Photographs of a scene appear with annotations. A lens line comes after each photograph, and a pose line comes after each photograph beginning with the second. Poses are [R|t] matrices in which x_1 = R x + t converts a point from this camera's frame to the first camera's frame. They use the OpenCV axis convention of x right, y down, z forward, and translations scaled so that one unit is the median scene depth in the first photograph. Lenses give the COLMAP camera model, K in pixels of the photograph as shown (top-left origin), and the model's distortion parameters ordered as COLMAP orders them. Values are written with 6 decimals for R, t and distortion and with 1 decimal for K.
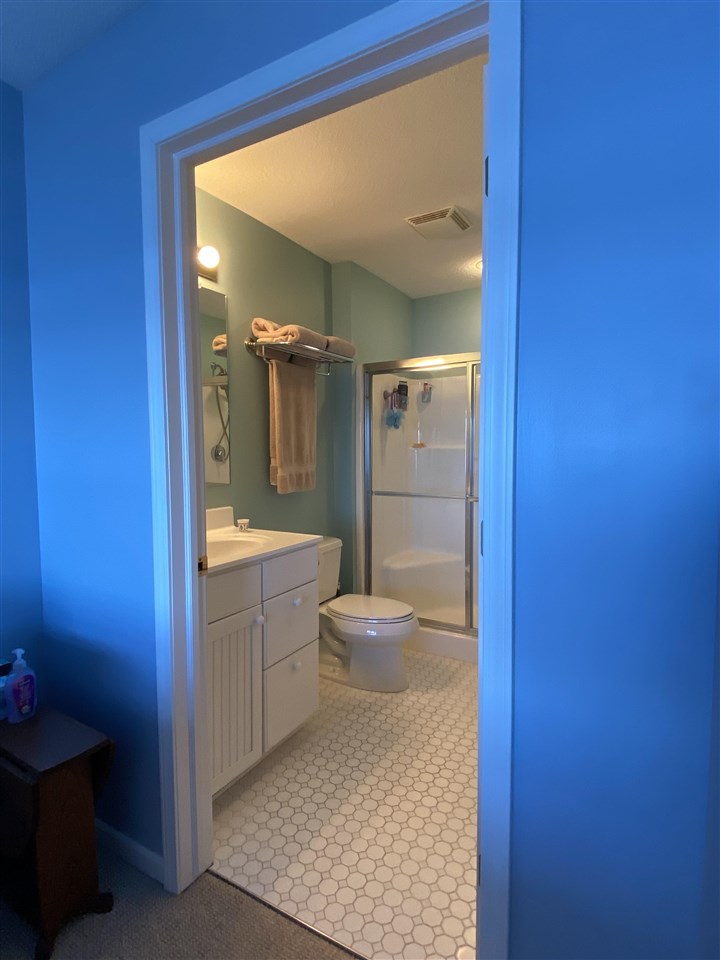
lens RADIAL K [[500.0, 0, 360.0], [0, 500.0, 480.0], [0, 0, 1]] dist [0.052814, -0.046547]
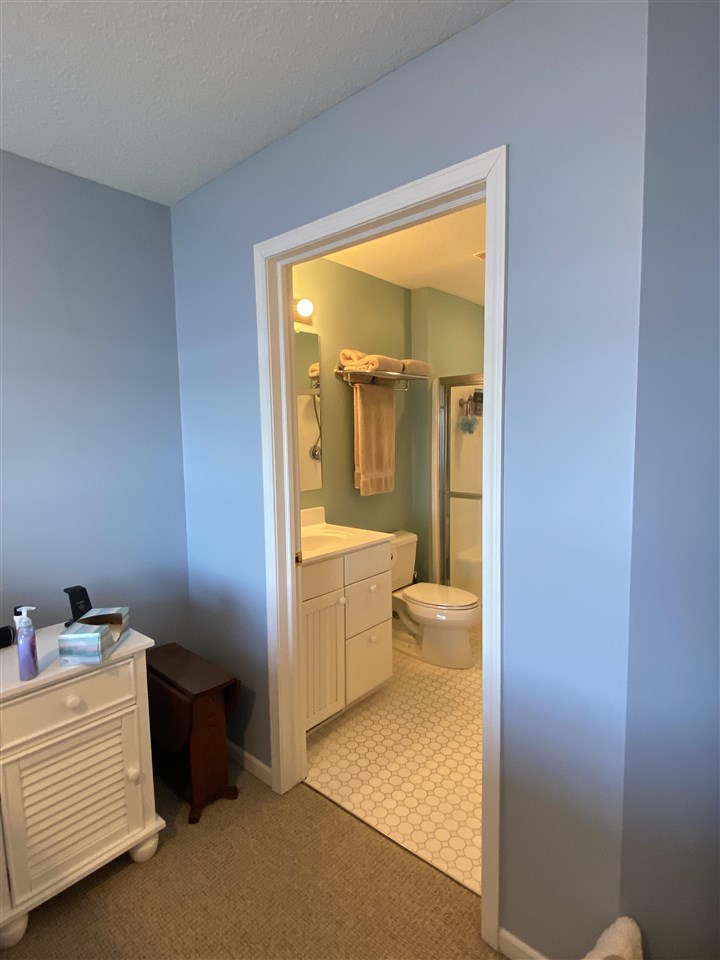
lens RADIAL K [[500.0, 0, 360.0], [0, 500.0, 480.0], [0, 0, 1]] dist [0.052814, -0.046547]
pose [[0.981110, 0.009467, -0.193220, 0.066378], [-0.002649, 0.999366, 0.035512, -0.055537], [0.193434, -0.034329, 0.980513, -0.172832]]
